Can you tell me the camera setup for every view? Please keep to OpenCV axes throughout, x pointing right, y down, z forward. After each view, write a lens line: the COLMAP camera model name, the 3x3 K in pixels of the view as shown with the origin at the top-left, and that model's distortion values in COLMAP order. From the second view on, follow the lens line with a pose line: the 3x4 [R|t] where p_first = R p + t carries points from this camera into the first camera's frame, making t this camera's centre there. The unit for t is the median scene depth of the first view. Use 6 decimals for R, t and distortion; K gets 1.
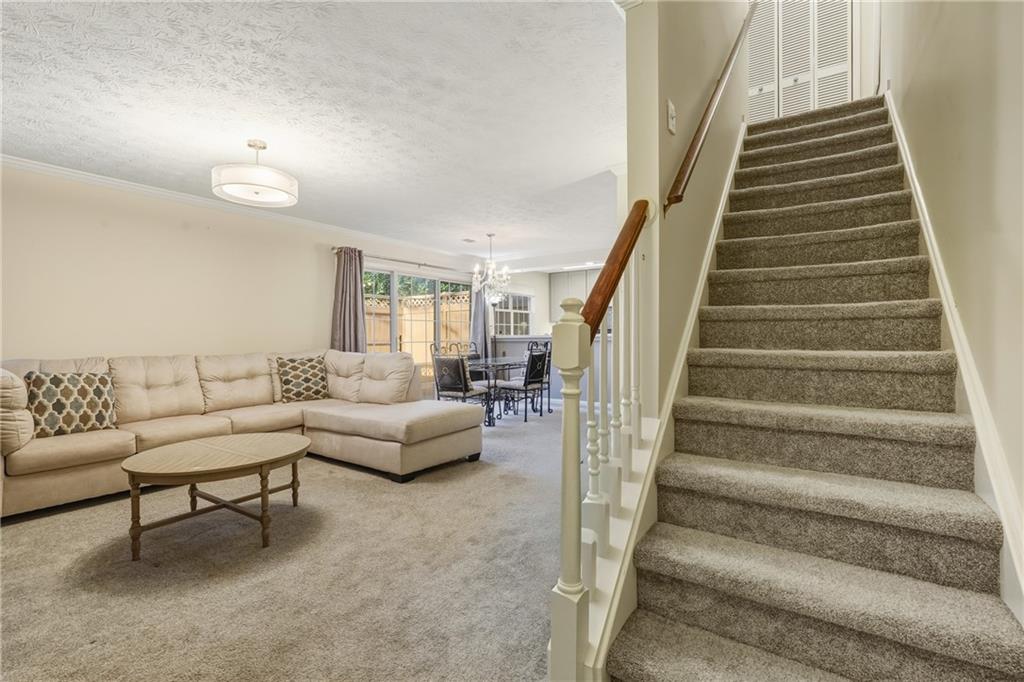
lens RADIAL K [[472.4, 0, 508.1], [0, 472.4, 346.3], [0, 0, 1]] dist [-0.000629, 0.007664]
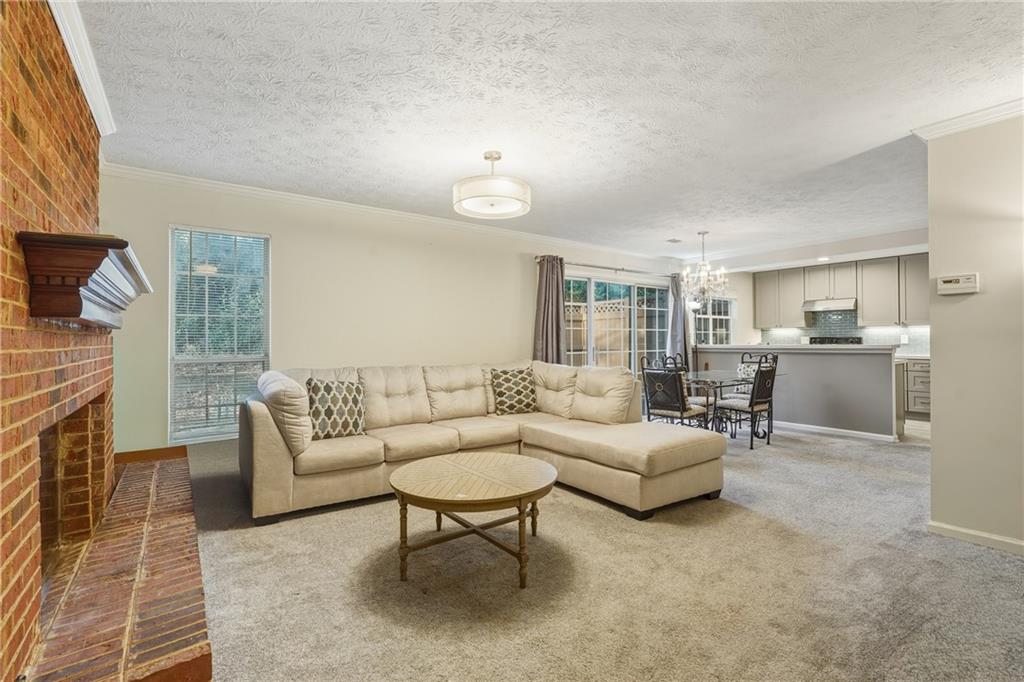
lens RADIAL K [[472.4, 0, 508.1], [0, 472.4, 346.3], [0, 0, 1]] dist [-0.000629, 0.007664]
pose [[0.945008, 0.009447, -0.326912, -0.141736], [-0.011966, 0.999912, -0.005693, -0.021294], [0.326829, 0.009292, 0.945038, 0.070583]]
